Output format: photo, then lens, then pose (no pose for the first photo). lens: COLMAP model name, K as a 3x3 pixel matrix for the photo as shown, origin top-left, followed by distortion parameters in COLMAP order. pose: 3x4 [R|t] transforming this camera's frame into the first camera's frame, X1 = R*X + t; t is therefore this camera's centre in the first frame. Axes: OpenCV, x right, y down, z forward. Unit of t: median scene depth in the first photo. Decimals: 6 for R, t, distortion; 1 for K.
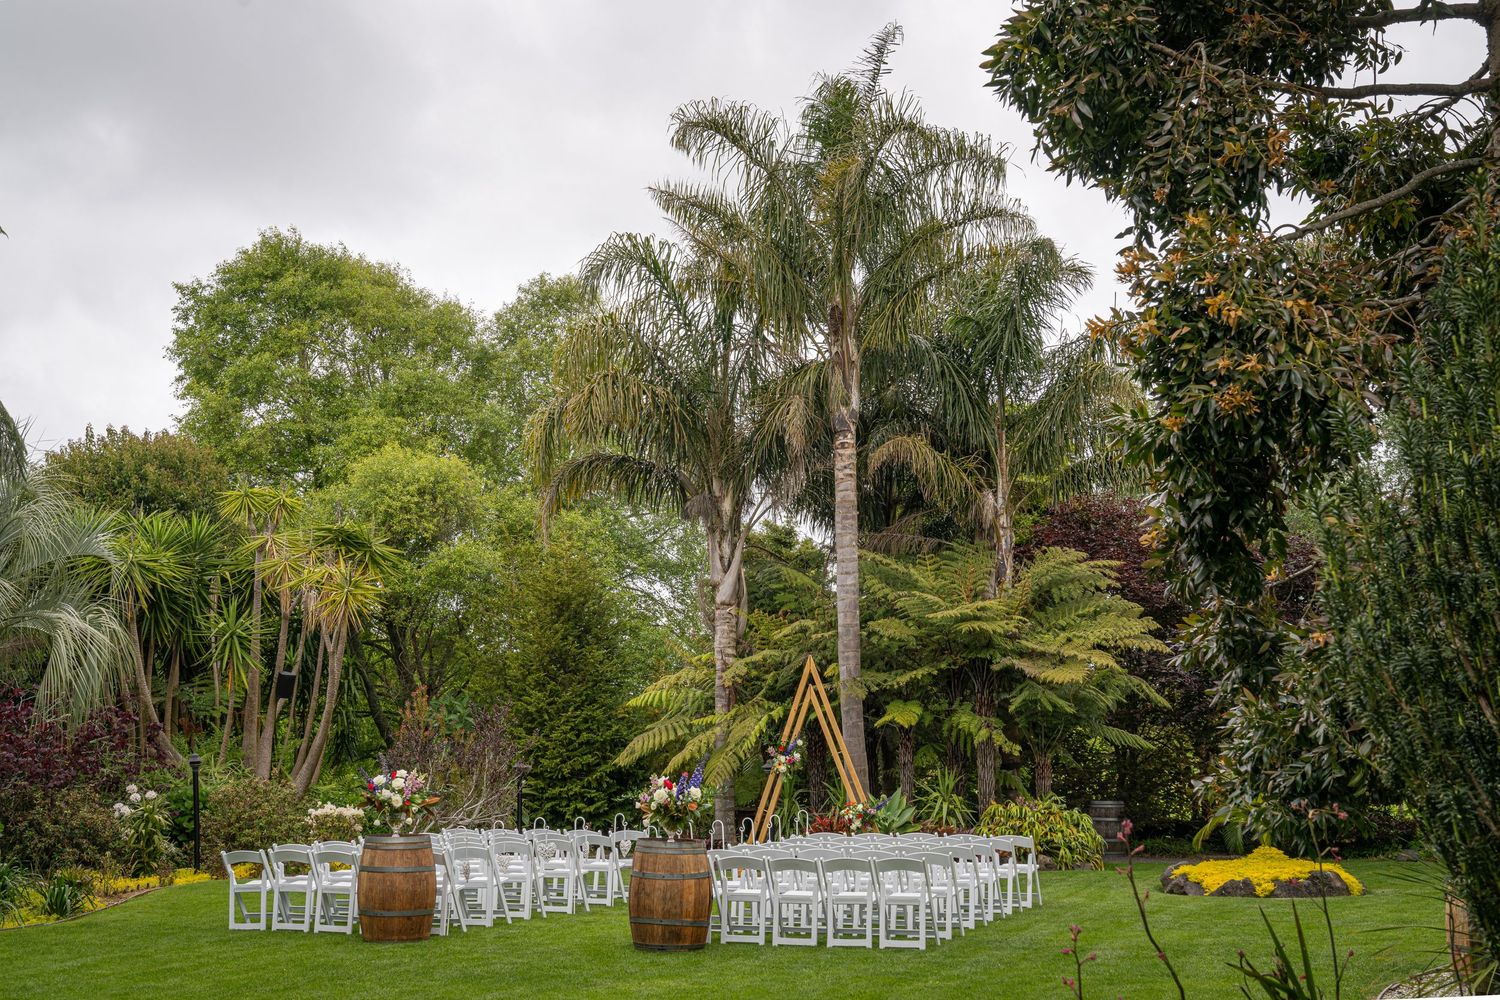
lens RADIAL K [[1954.8, 0, 750.0], [0, 1954.8, 500.0], [0, 0, 1]] dist [-0.009035, -0.005604]
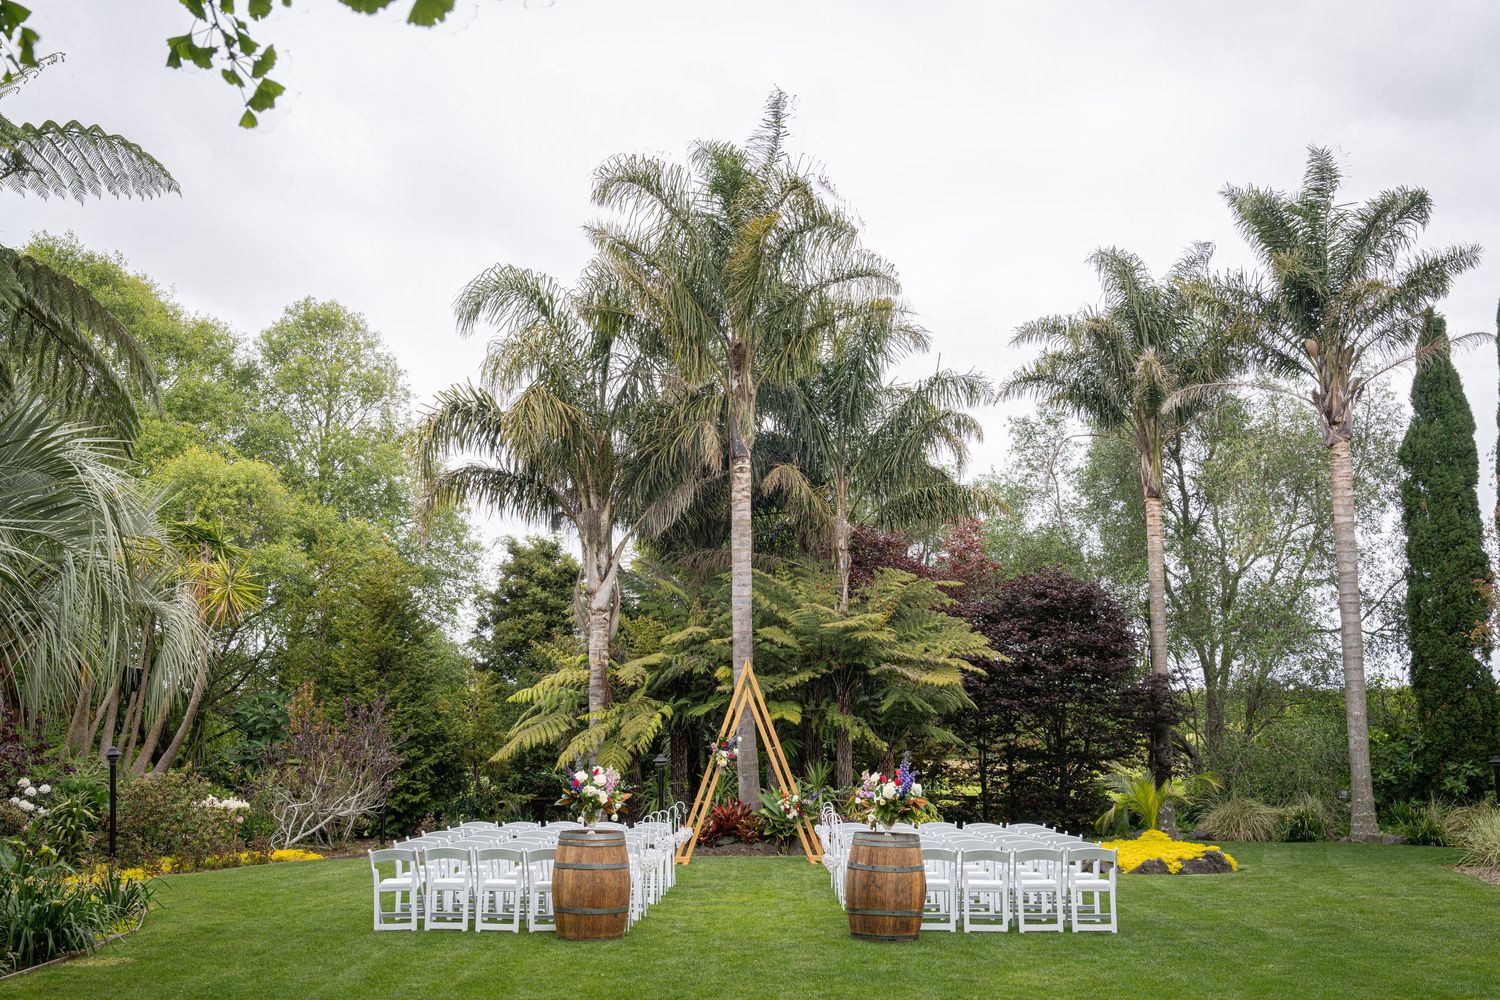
lens RADIAL K [[1655.8, 0, 740.4], [0, 1655.8, 498.0], [0, 0, 1]] dist [-0.006750, 0.002075]
pose [[0.955409, 0.047088, 0.291506, -0.223627], [-0.041338, 0.998811, -0.025854, 0.012331], [-0.292377, 0.012651, 0.956220, 0.102911]]
